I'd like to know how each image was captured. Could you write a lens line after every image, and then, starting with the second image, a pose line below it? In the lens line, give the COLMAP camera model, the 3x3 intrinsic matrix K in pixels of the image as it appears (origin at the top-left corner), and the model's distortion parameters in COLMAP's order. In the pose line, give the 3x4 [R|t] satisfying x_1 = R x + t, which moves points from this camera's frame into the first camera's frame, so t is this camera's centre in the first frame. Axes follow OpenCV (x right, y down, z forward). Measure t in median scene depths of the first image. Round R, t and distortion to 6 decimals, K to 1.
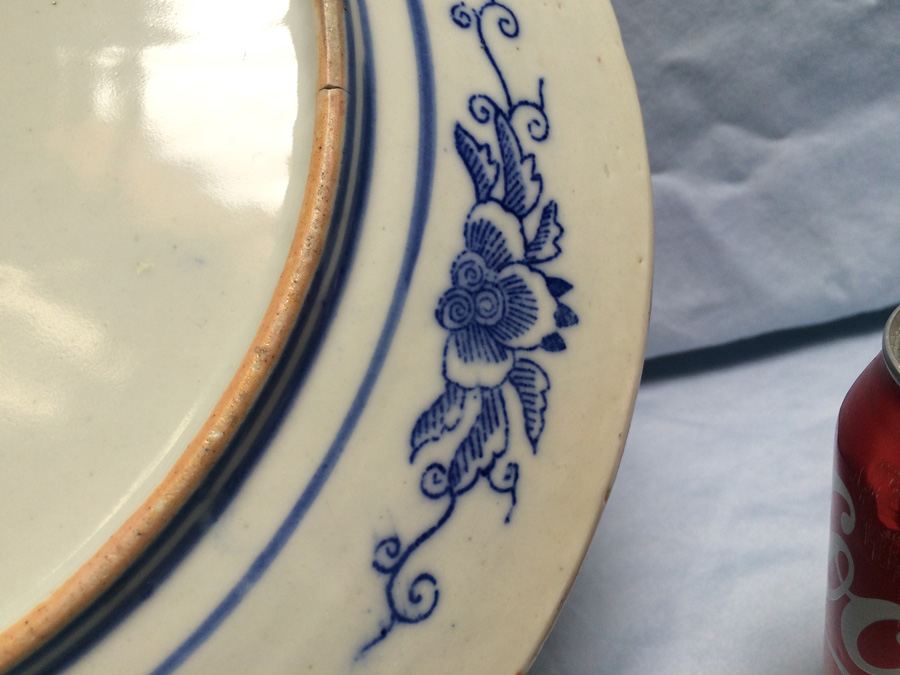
lens RADIAL K [[777.4, 0, 450.0], [0, 777.4, 337.5], [0, 0, 1]] dist [0.069936, -0.125893]
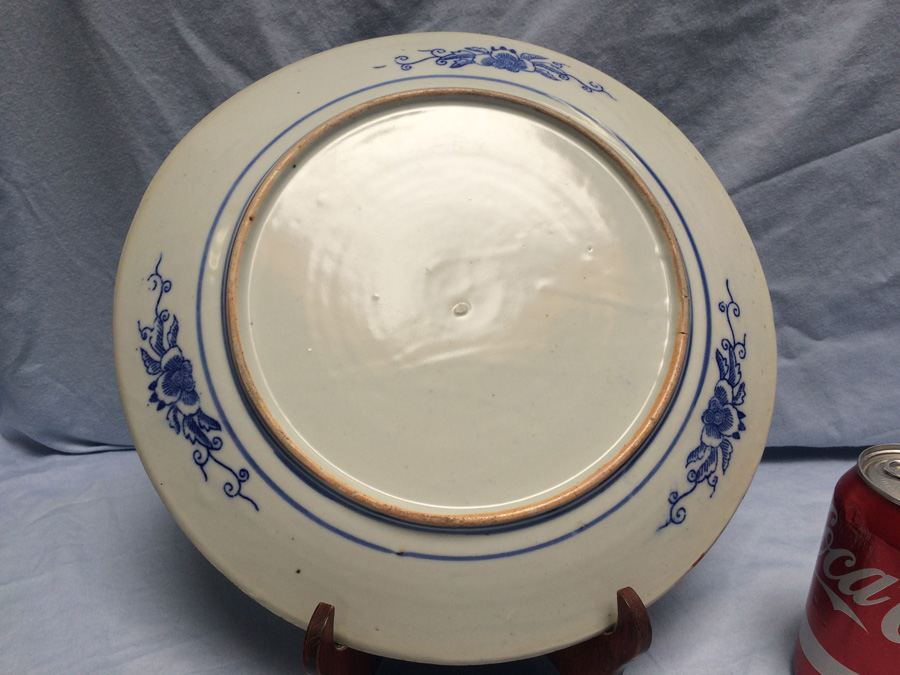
lens RADIAL K [[780.0, 0, 450.0], [0, 780.0, 337.5], [0, 0, 1]] dist [0.095403, -0.131836]
pose [[0.977938, 0.208360, 0.014970, -0.957378], [-0.207150, 0.976514, -0.059232, 0.042548], [-0.026960, 0.054824, 0.998132, -1.727881]]
